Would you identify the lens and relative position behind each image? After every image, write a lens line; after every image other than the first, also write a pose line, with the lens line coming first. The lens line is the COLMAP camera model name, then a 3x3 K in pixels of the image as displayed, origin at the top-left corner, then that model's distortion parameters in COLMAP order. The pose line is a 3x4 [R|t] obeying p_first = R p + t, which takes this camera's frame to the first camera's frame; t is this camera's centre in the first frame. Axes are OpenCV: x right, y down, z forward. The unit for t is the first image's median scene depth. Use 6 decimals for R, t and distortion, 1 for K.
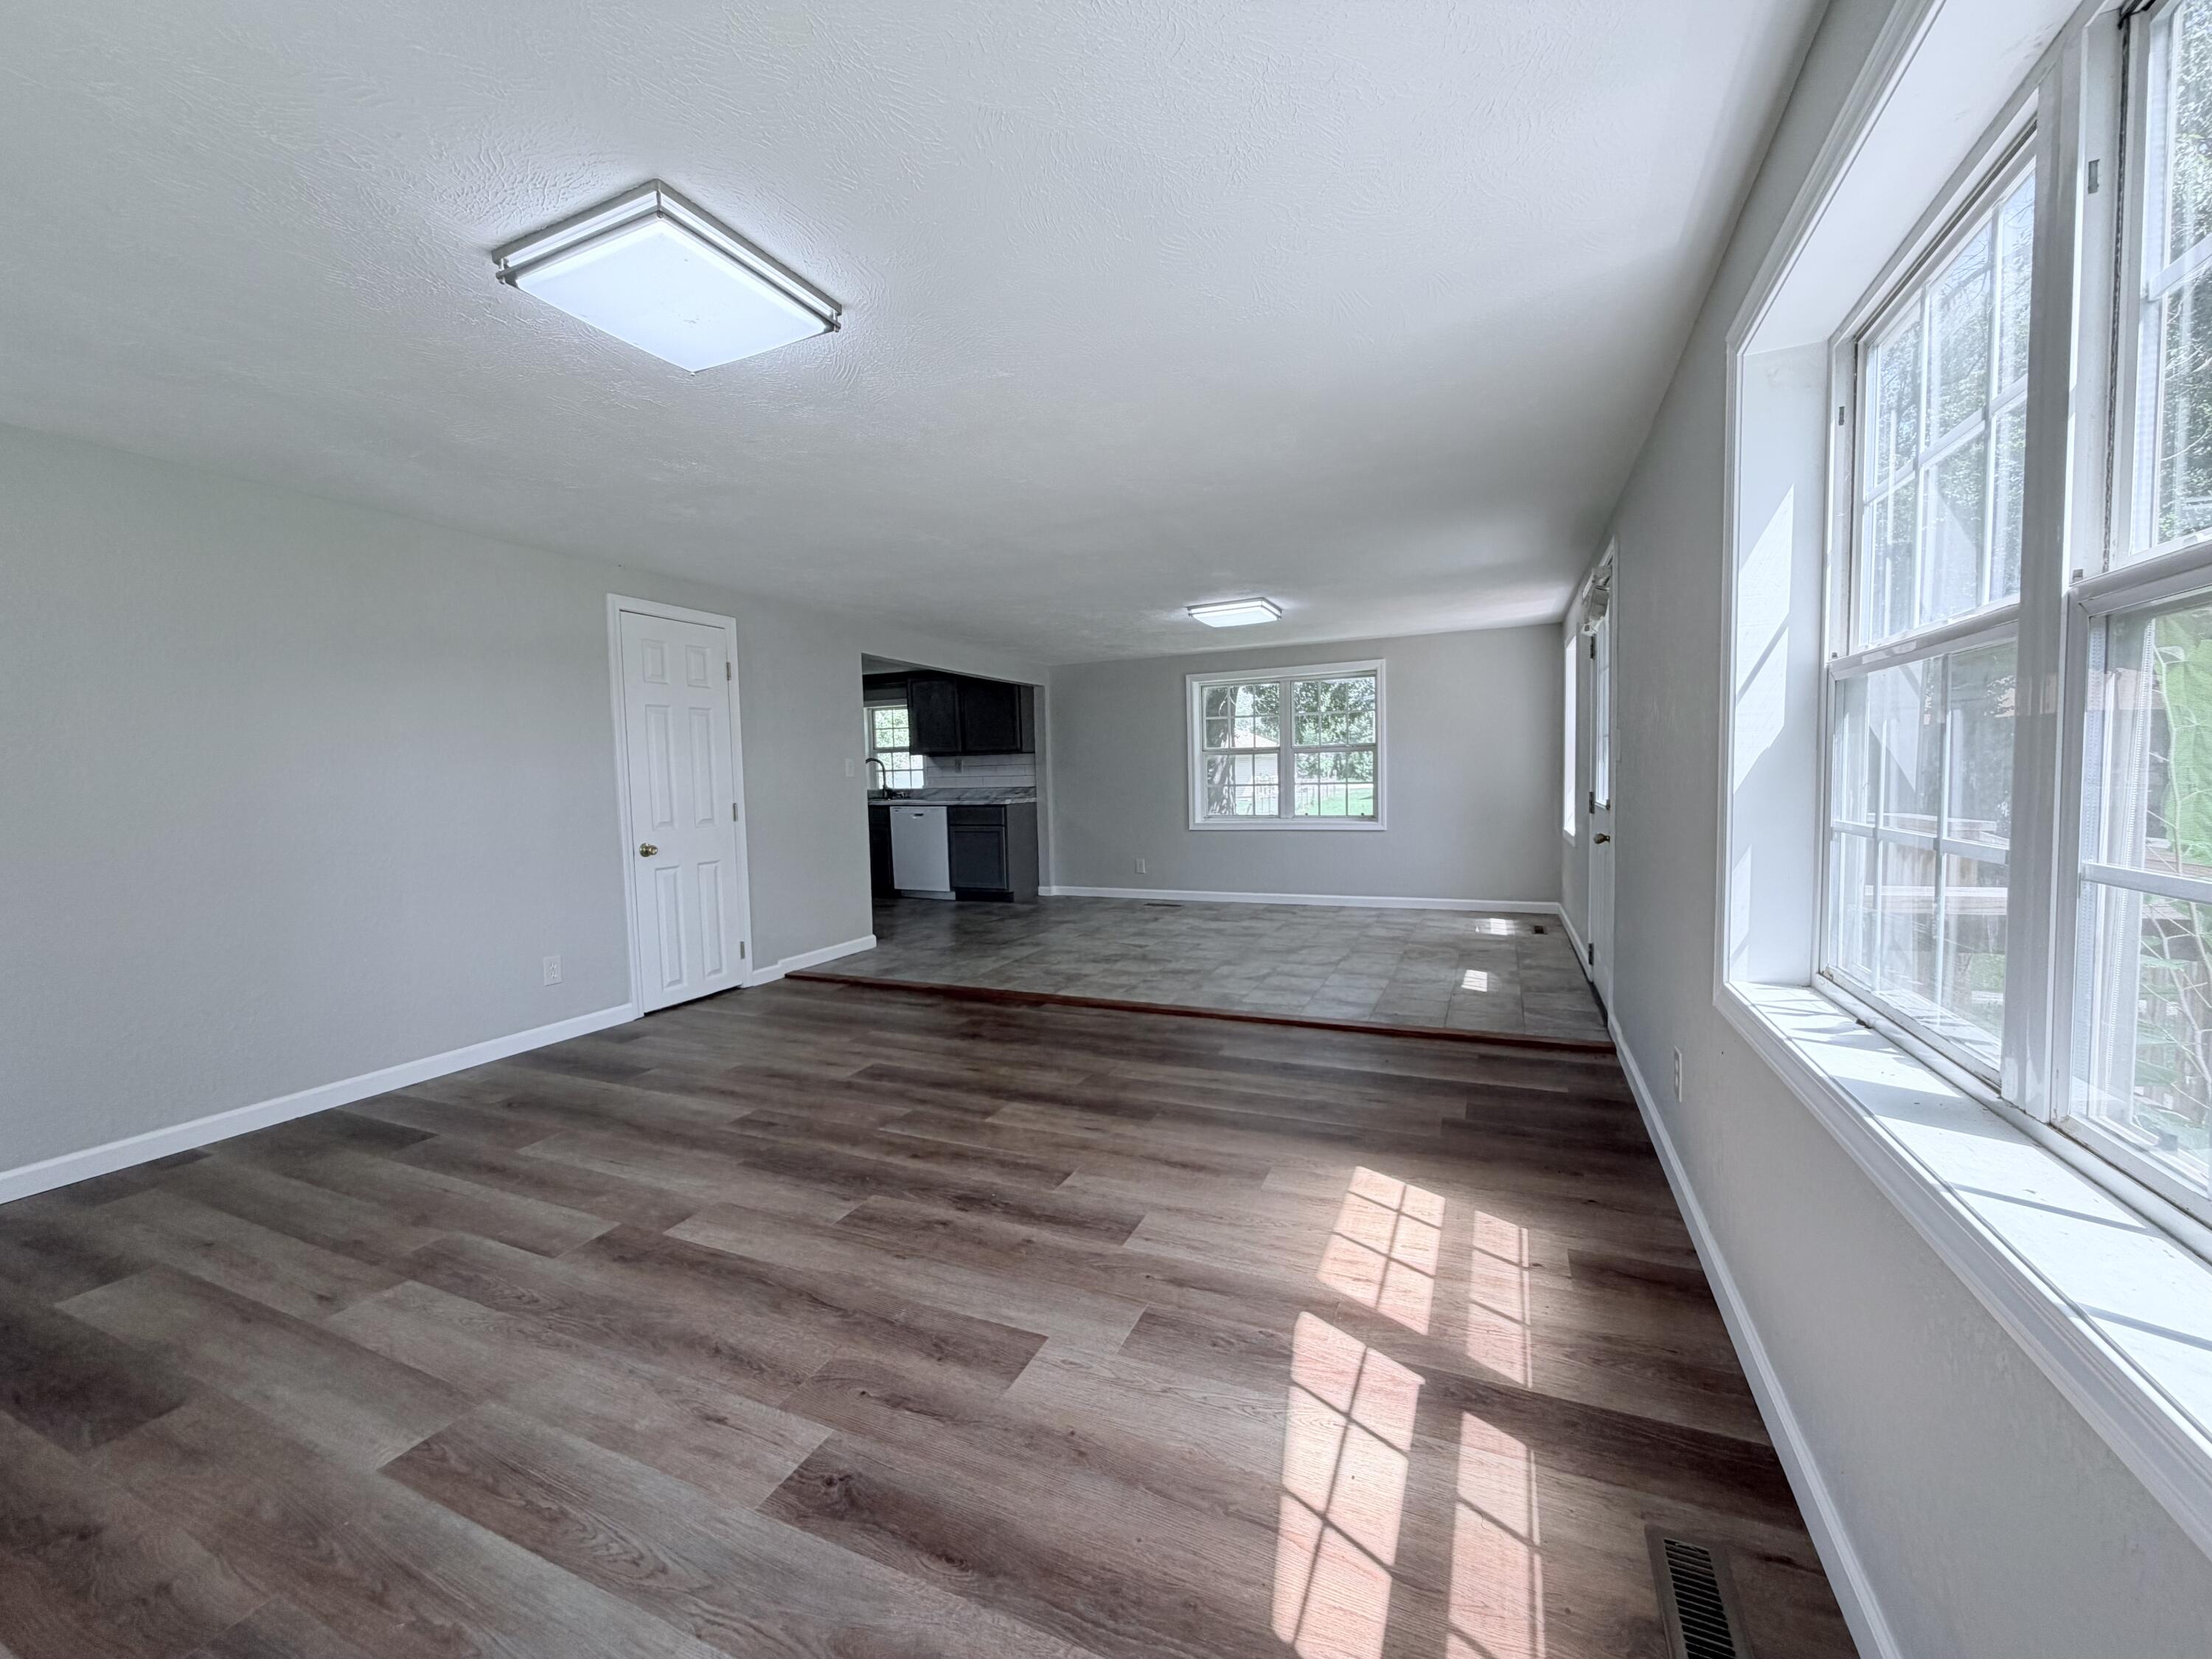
lens RADIAL K [[878.1, 0, 1104.0], [0, 878.1, 827.1], [0, 0, 1]] dist [-0.003004, 0.000942]
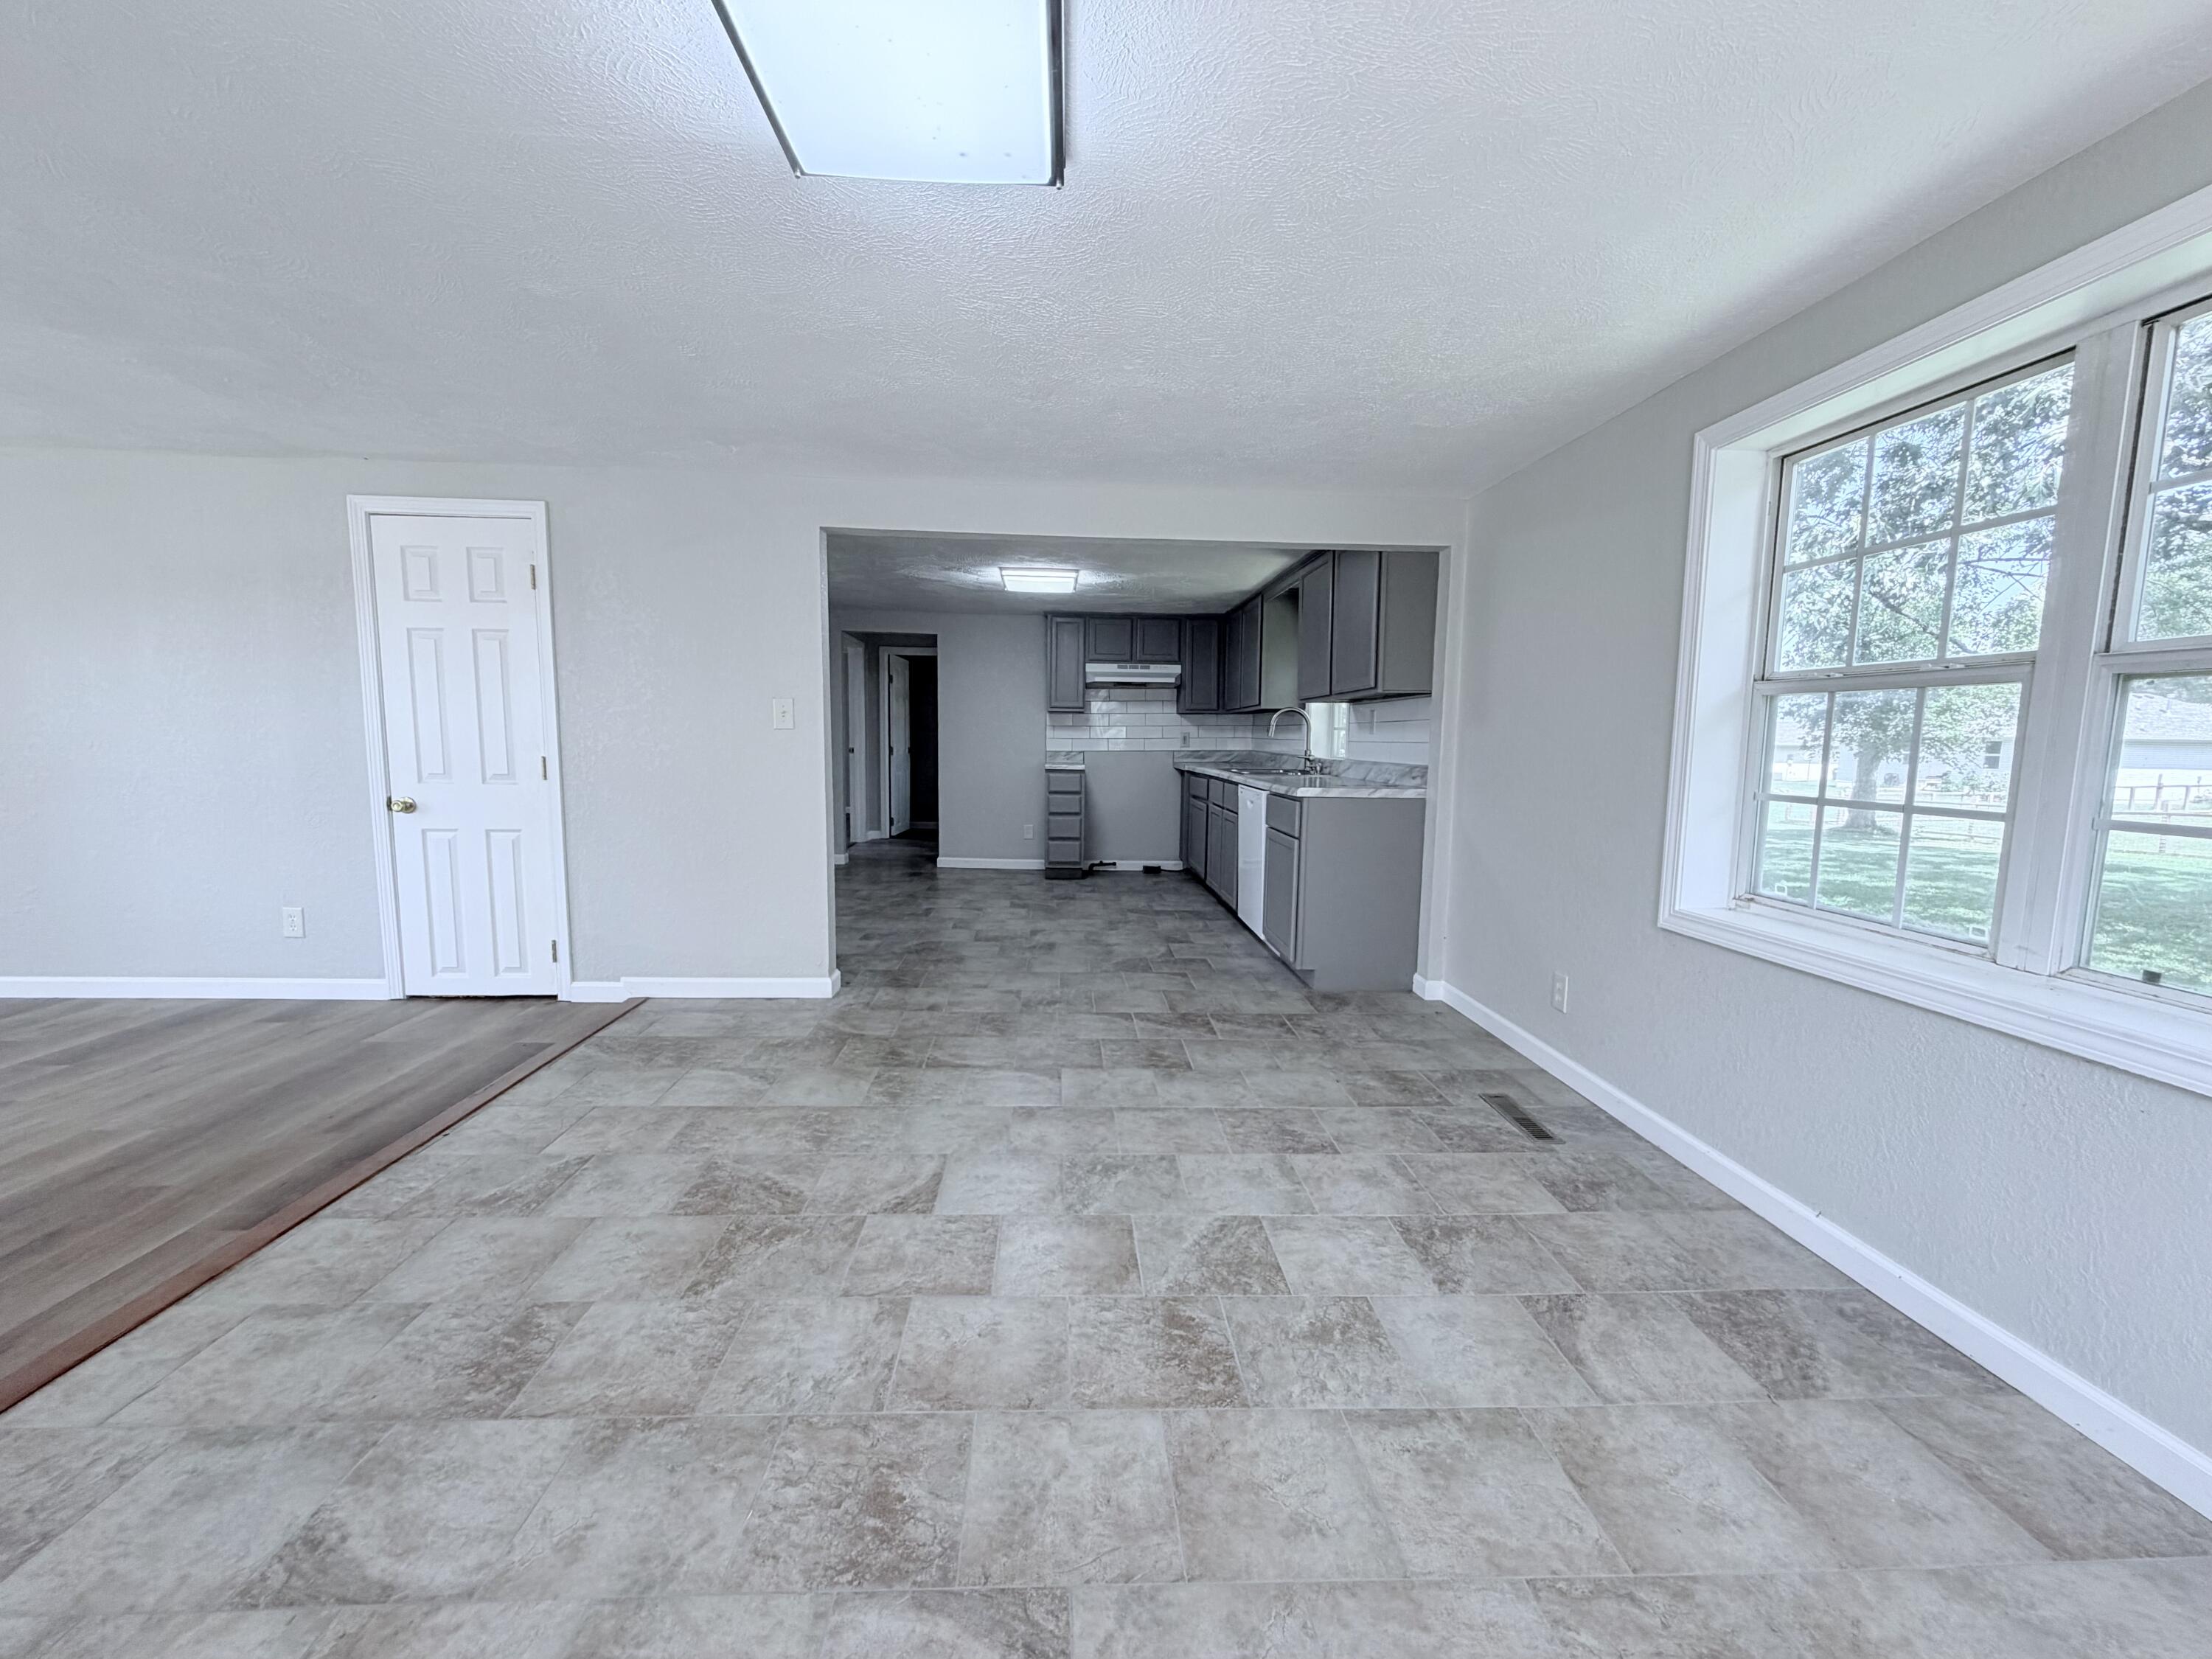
lens RADIAL K [[878.1, 0, 1115.1], [0, 878.1, 826.8], [0, 0, 1]] dist [-0.003004, 0.000942]
pose [[0.461636, 0.118533, -0.879114, 0.856978], [-0.079464, 0.992574, 0.092103, -0.136172], [0.883503, 0.027340, 0.467627, 1.979555]]
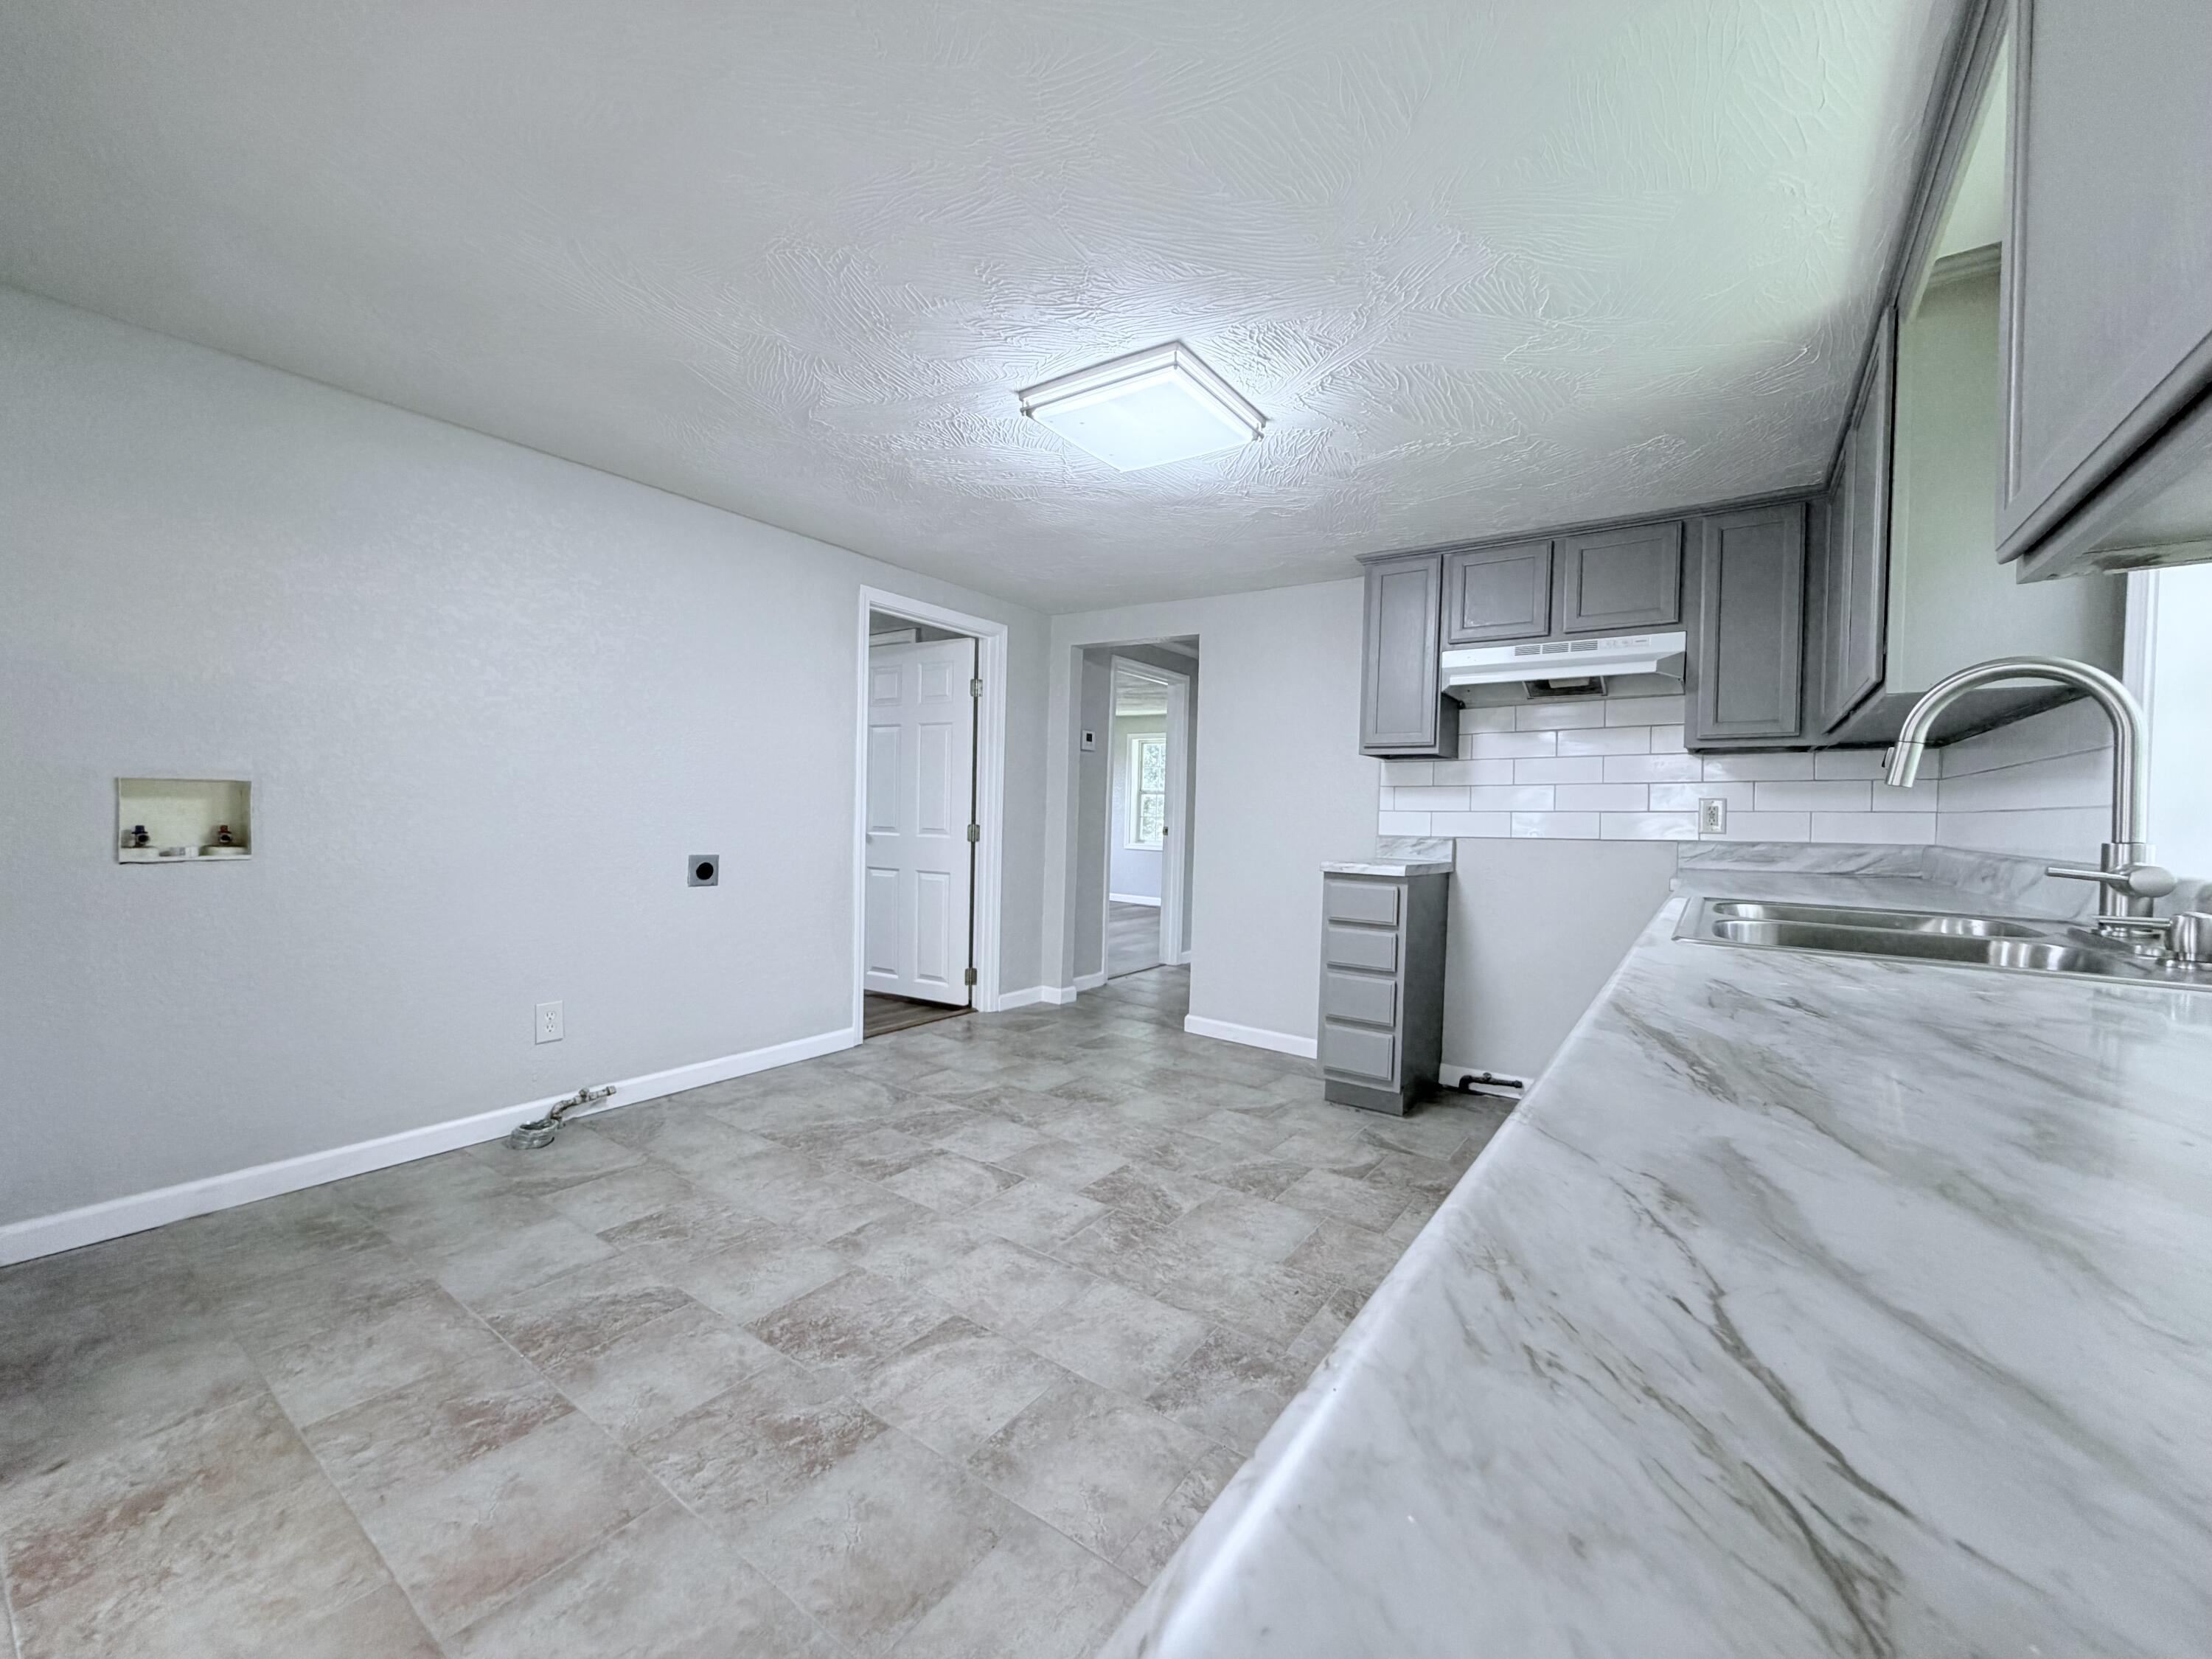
lens RADIAL K [[878.1, 0, 1090.9], [0, 878.1, 846.2], [0, 0, 1]] dist [-0.003004, 0.000942]
pose [[-0.206209, 0.057785, -0.976800, -0.280380], [-0.079984, 0.993919, 0.075683, -0.154440], [0.975234, 0.093735, -0.200333, 2.960027]]
